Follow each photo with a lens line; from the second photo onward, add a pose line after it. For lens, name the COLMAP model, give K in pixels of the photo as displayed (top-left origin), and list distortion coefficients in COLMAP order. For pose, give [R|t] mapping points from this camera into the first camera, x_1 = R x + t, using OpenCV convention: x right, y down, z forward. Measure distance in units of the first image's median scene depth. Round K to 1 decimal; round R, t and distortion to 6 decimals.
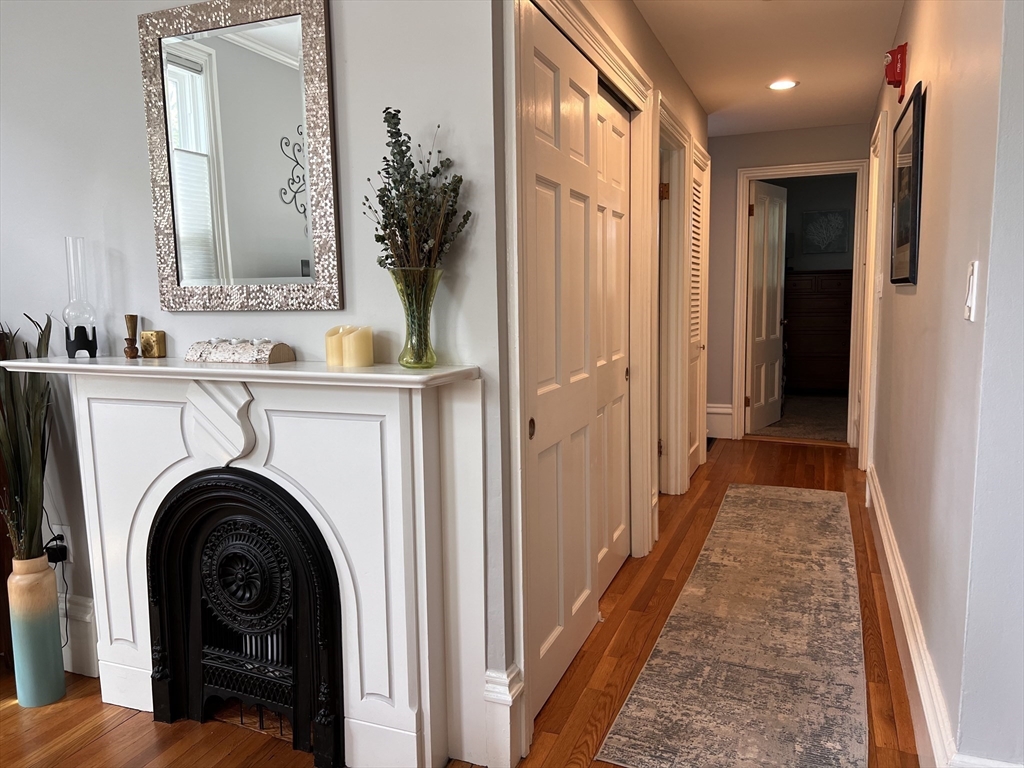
lens RADIAL K [[778.6, 0, 507.5], [0, 778.6, 384.6], [0, 0, 1]] dist [0.054570, -0.061639]
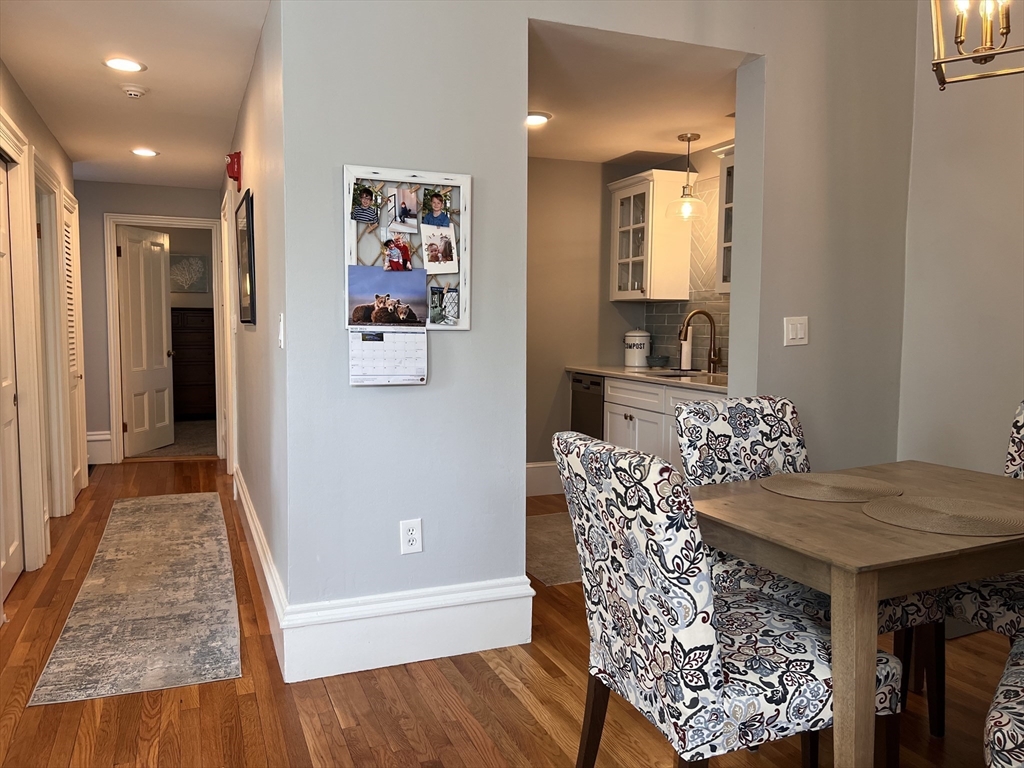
lens RADIAL K [[778.6, 0, 507.5], [0, 778.6, 384.6], [0, 0, 1]] dist [0.054570, -0.061639]
pose [[0.719683, -0.033078, 0.693514, -0.113357], [0.063299, 0.997831, -0.018095, 0.028822], [-0.691411, 0.056922, 0.720216, -0.264094]]
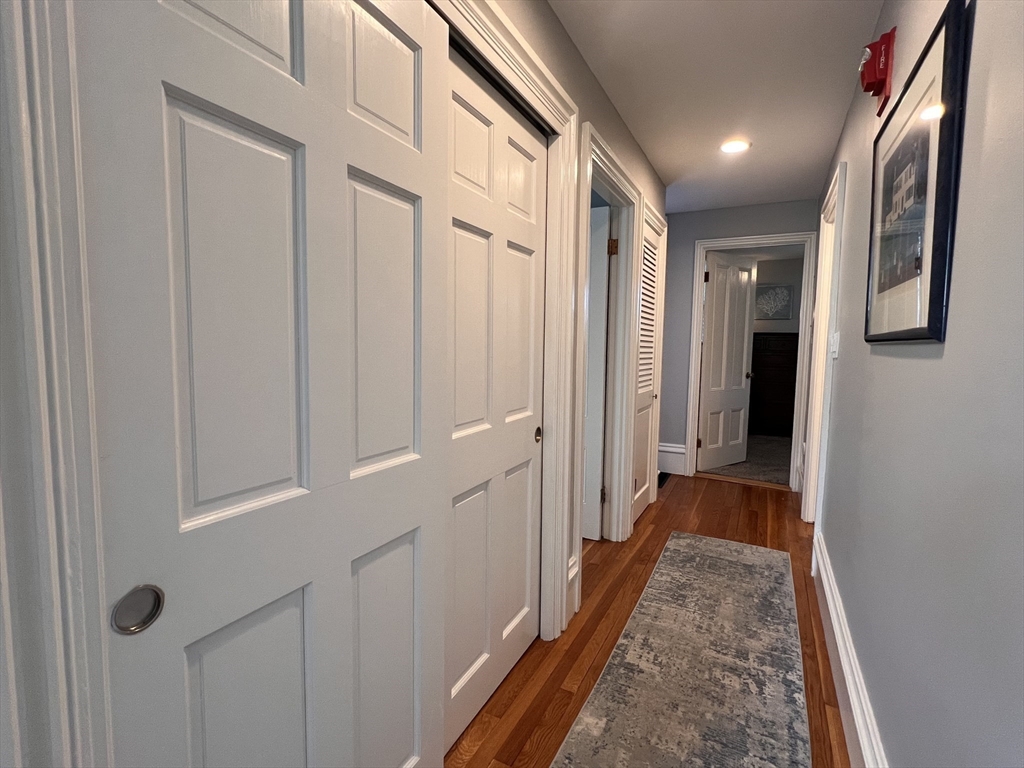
lens RADIAL K [[491.3, 0, 511.4], [0, 491.3, 386.4], [0, 0, 1]] dist [0.002155, 0.000387]
pose [[0.994270, 0.040027, -0.099117, 0.181931], [-0.043068, 0.998659, -0.028732, -0.052147], [0.097834, 0.032836, 0.994661, 0.459531]]
